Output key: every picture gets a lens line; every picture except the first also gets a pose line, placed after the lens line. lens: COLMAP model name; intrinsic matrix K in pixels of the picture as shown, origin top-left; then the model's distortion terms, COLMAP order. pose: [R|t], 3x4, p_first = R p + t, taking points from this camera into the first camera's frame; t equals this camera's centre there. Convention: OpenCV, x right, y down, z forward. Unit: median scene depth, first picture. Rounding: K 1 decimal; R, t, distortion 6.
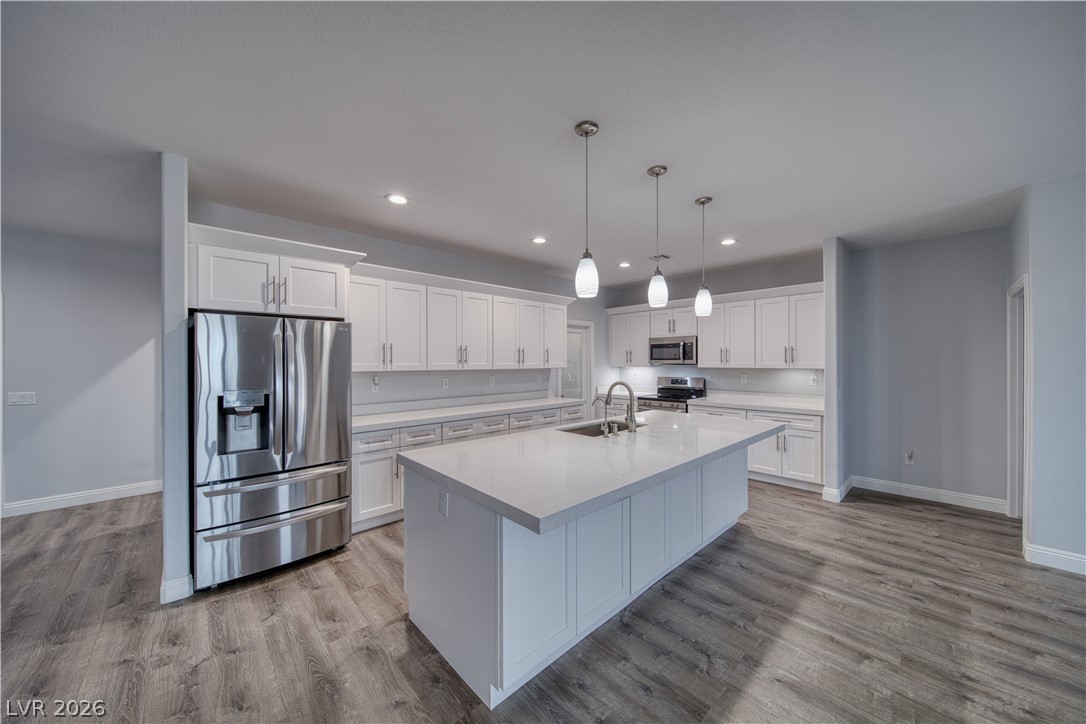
lens RADIAL K [[379.7, 0, 543.0], [0, 379.7, 362.0], [0, 0, 1]] dist [0.000526, -0.001934]
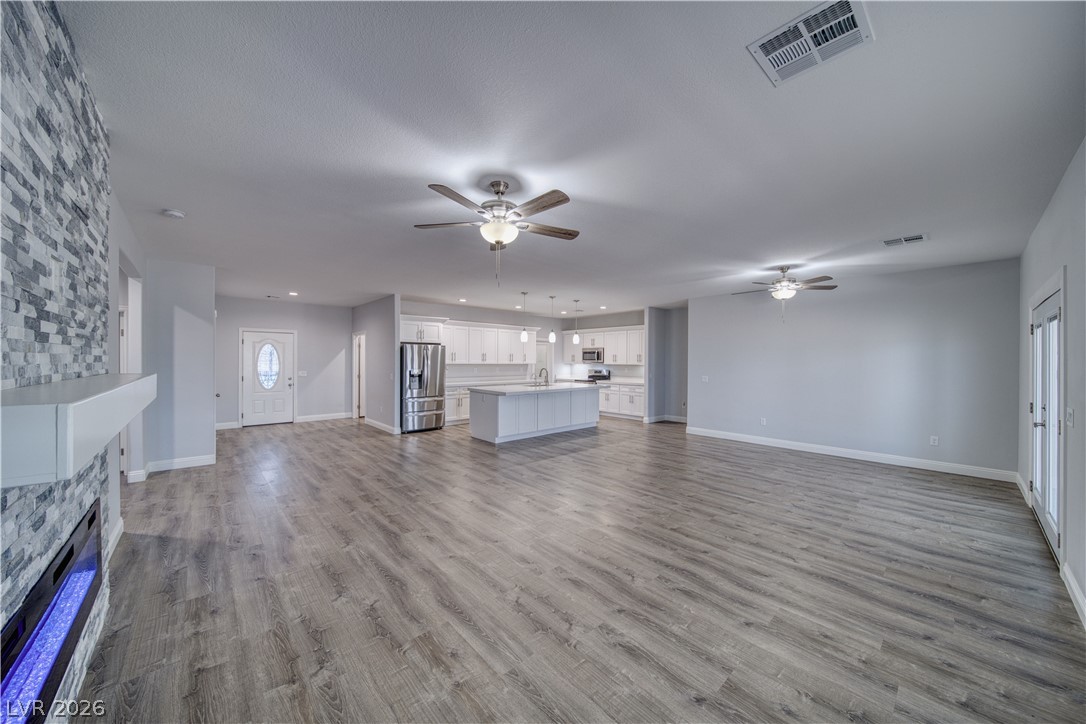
lens RADIAL K [[379.7, 0, 543.0], [0, 379.7, 362.0], [0, 0, 1]] dist [0.000526, -0.001934]
pose [[0.999804, 0.007056, -0.018518, 0.171882], [-0.007023, 0.999974, 0.001840, 0.003211], [0.018531, -0.001710, 0.999827, -1.196172]]
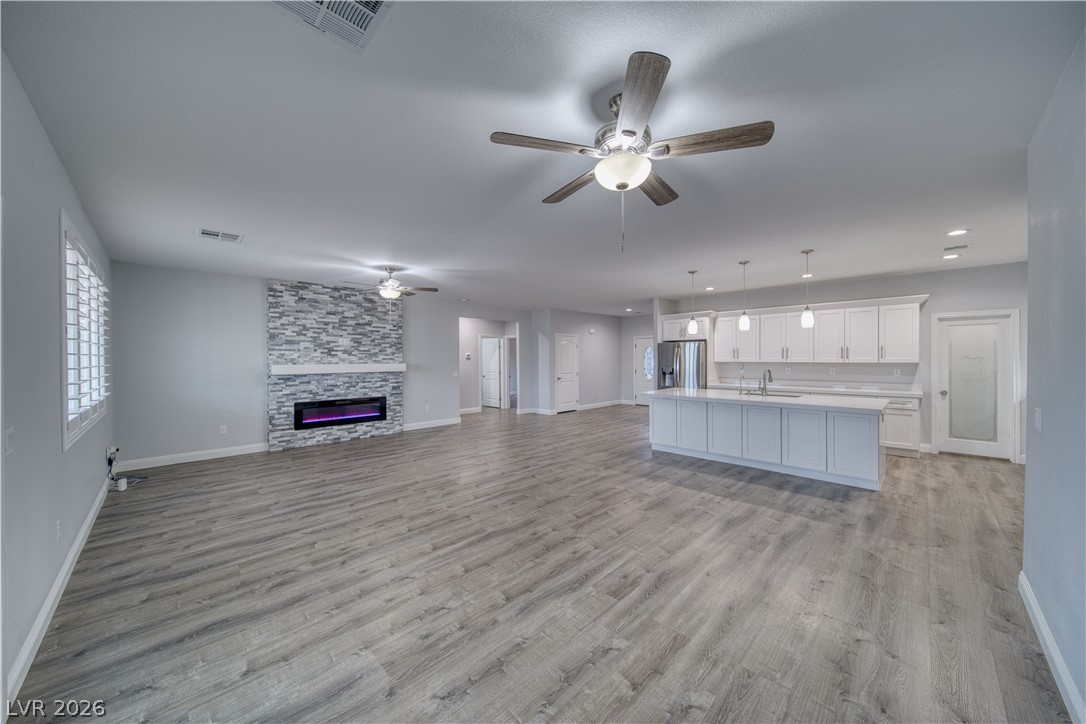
lens RADIAL K [[379.7, 0, 543.0], [0, 379.7, 362.0], [0, 0, 1]] dist [0.000526, -0.001934]
pose [[0.029742, 0.012064, -0.999485, 1.365804], [0.001474, 0.999926, 0.012113, -0.001479], [0.999557, -0.001834, 0.029722, -0.074870]]
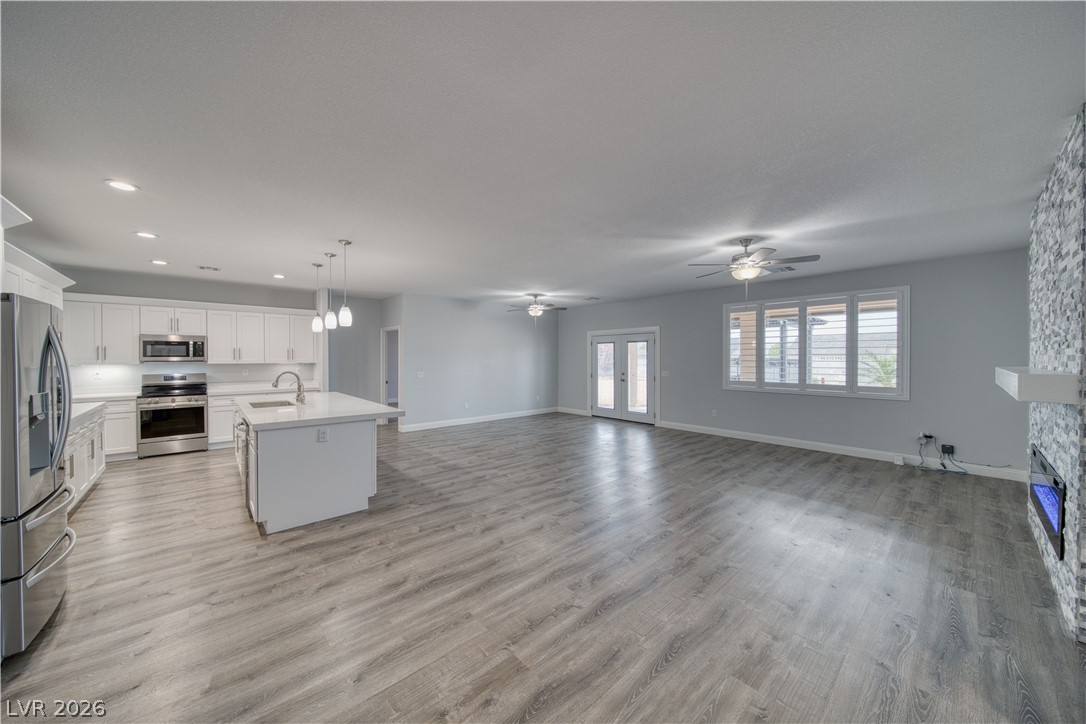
lens RADIAL K [[379.7, 0, 543.0], [0, 379.7, 362.0], [0, 0, 1]] dist [0.000526, -0.001934]
pose [[0.024359, -0.009680, 0.999656, -0.909794], [0.003371, 0.999948, 0.009601, 0.002270], [-0.999698, 0.003136, 0.024390, -0.046747]]
